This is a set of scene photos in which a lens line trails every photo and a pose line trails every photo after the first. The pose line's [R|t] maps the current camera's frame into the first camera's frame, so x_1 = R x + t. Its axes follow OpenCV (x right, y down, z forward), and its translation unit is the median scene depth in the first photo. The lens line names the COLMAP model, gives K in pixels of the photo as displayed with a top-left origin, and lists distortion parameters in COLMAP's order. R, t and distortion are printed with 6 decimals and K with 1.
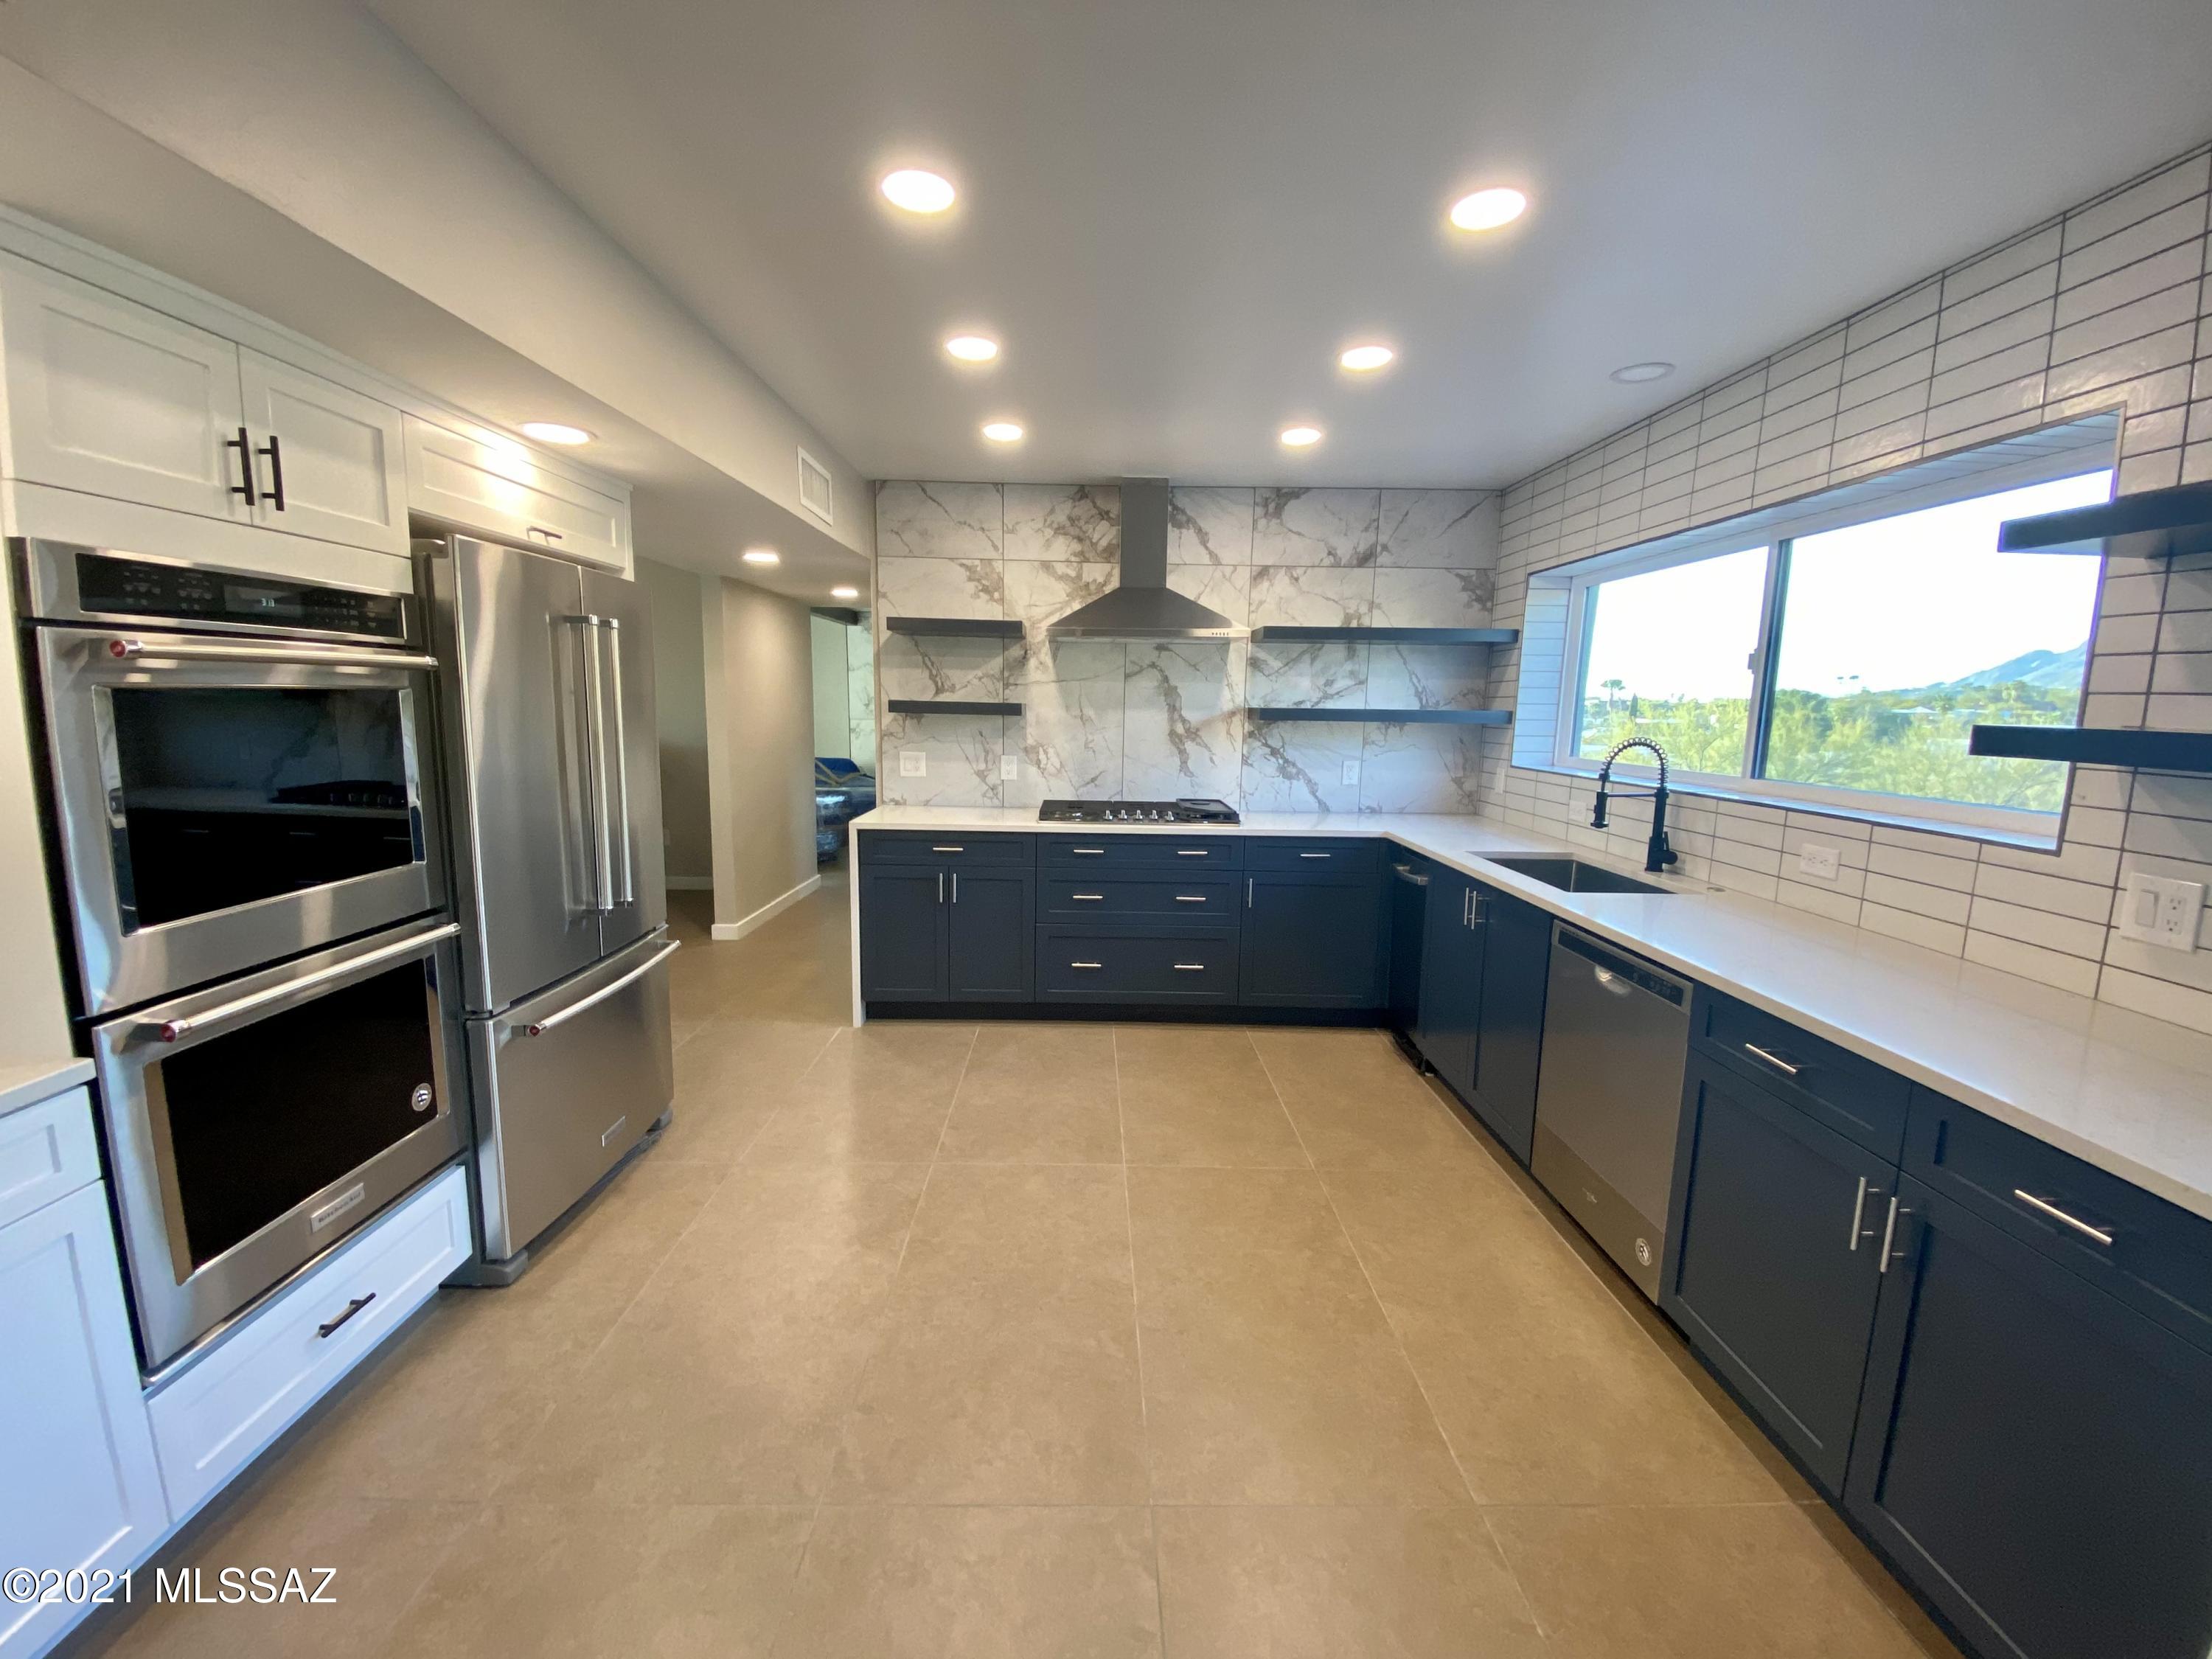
lens RADIAL K [[876.1, 0, 1112.6], [0, 876.1, 832.0], [0, 0, 1]] dist [0.031045, -0.028145]
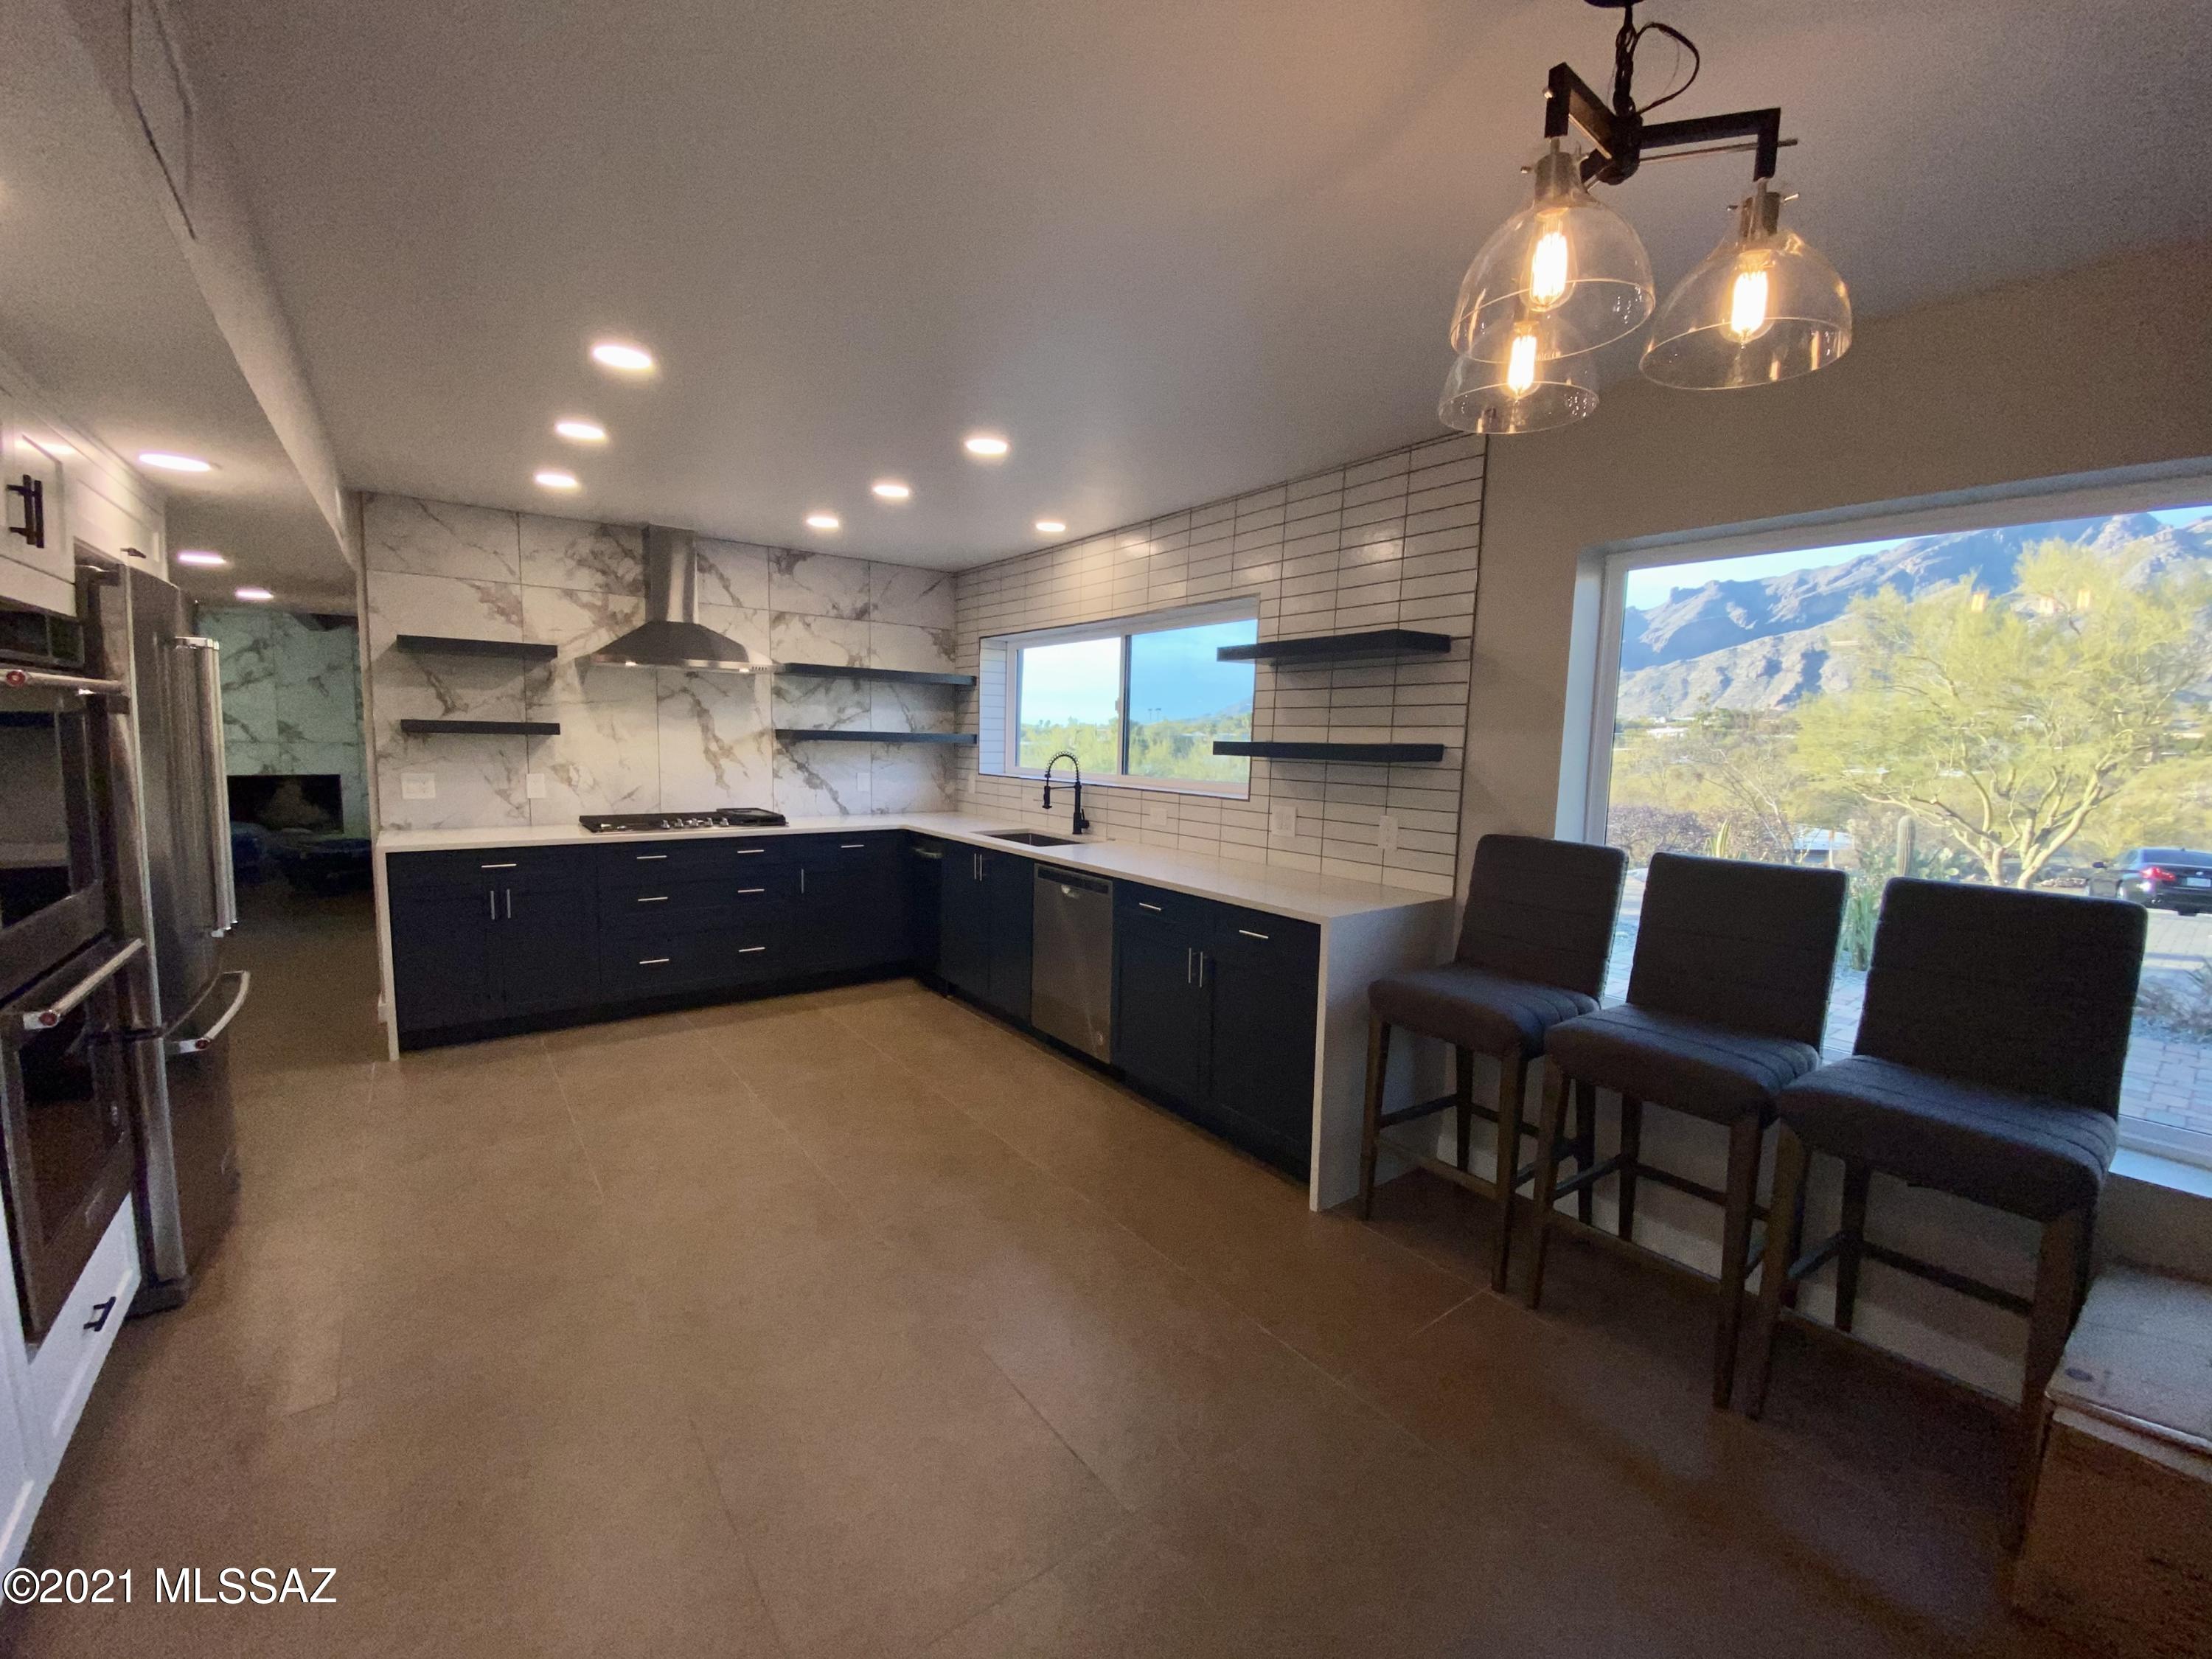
lens RADIAL K [[876.1, 0, 1112.6], [0, 876.1, 832.0], [0, 0, 1]] dist [0.031045, -0.028145]
pose [[0.801309, -0.062101, 0.595019, -0.202187], [0.077090, 0.997024, 0.000240, 0.032135], [-0.593264, 0.045677, 0.803711, -0.226223]]
